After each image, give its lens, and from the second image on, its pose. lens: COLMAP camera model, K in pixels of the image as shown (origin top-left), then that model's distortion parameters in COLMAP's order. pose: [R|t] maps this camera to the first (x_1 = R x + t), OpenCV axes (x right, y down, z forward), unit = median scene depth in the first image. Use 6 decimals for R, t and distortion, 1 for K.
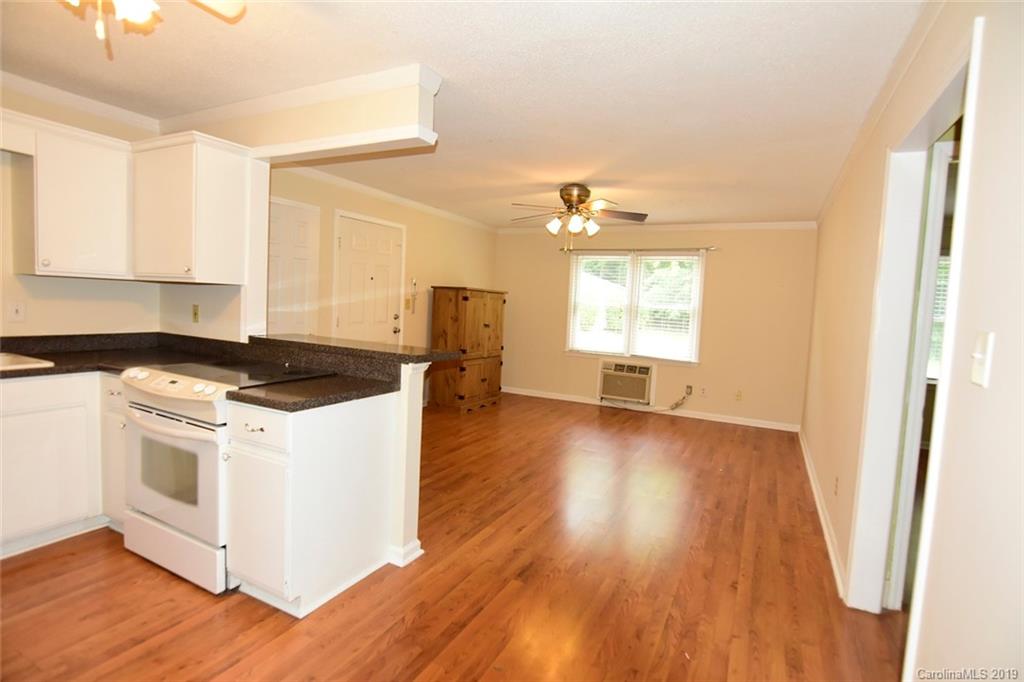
lens RADIAL K [[513.9, 0, 512.0], [0, 513.9, 341.0], [0, 0, 1]] dist [-0.003018, 0.000070]
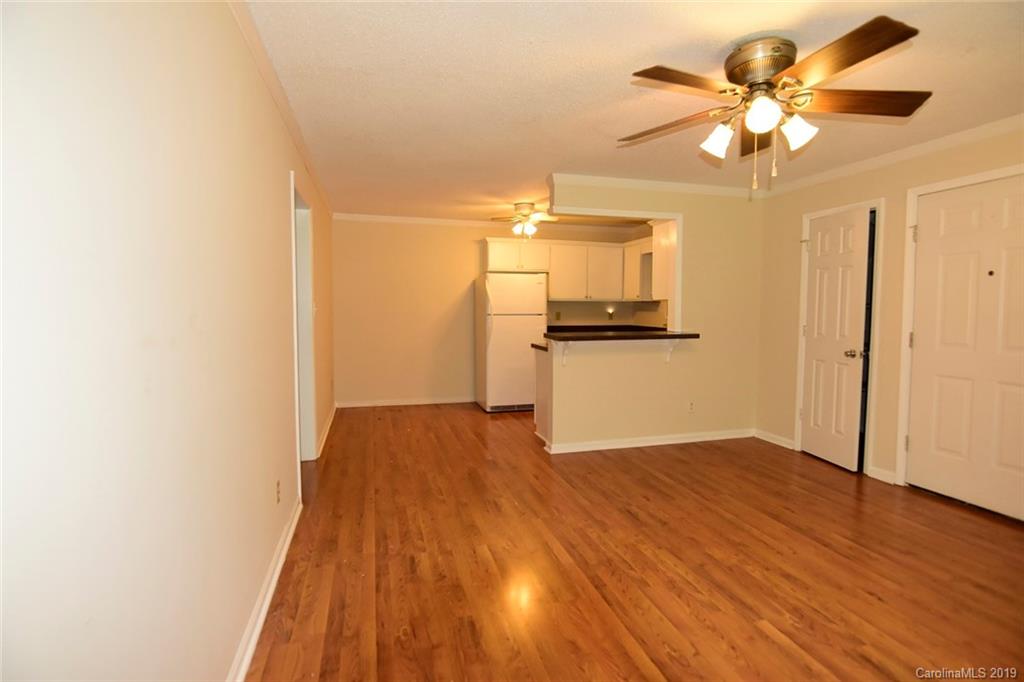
lens RADIAL K [[513.9, 0, 512.0], [0, 513.9, 341.0], [0, 0, 1]] dist [-0.003018, 0.000070]
pose [[-0.744886, -0.010888, -0.667103, 0.797239], [-0.092315, 0.991932, 0.086889, -0.065478], [0.660775, 0.126306, -0.739881, 1.618226]]
